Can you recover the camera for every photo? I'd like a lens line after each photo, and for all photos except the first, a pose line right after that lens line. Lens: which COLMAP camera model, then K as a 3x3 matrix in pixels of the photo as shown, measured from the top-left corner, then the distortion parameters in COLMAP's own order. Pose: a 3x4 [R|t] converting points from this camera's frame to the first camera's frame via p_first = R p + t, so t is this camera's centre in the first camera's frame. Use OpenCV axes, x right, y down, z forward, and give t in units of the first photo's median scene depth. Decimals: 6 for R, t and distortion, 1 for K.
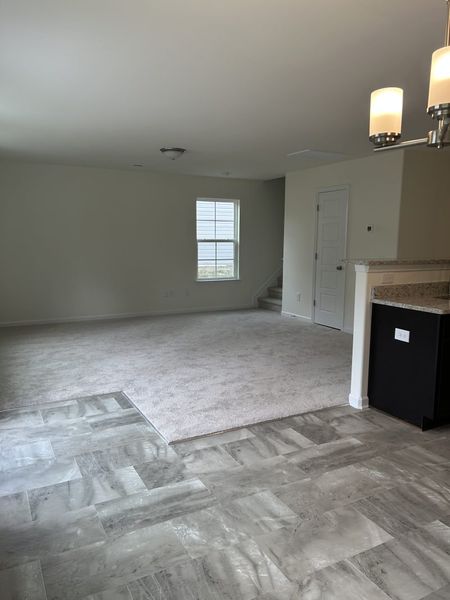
lens RADIAL K [[457.9, 0, 222.7], [0, 457.9, 301.4], [0, 0, 1]] dist [0.008353, -0.006812]
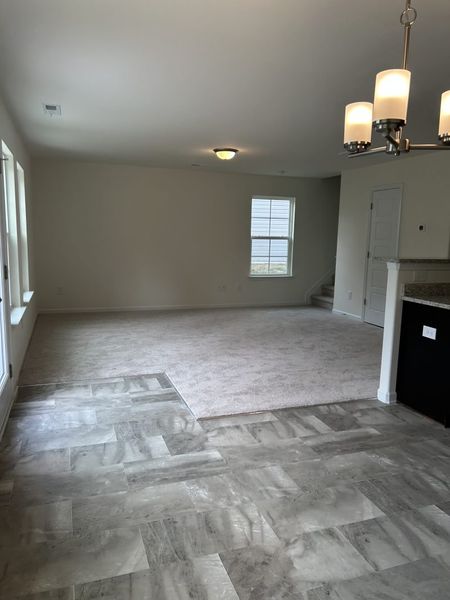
lens RADIAL K [[457.9, 0, 222.7], [0, 457.9, 301.4], [0, 0, 1]] dist [0.008353, -0.006812]
pose [[0.988965, 0.037497, -0.143327, 0.092550], [-0.036735, 0.999293, 0.007960, 0.015383], [0.143524, -0.002607, 0.989643, -0.081112]]
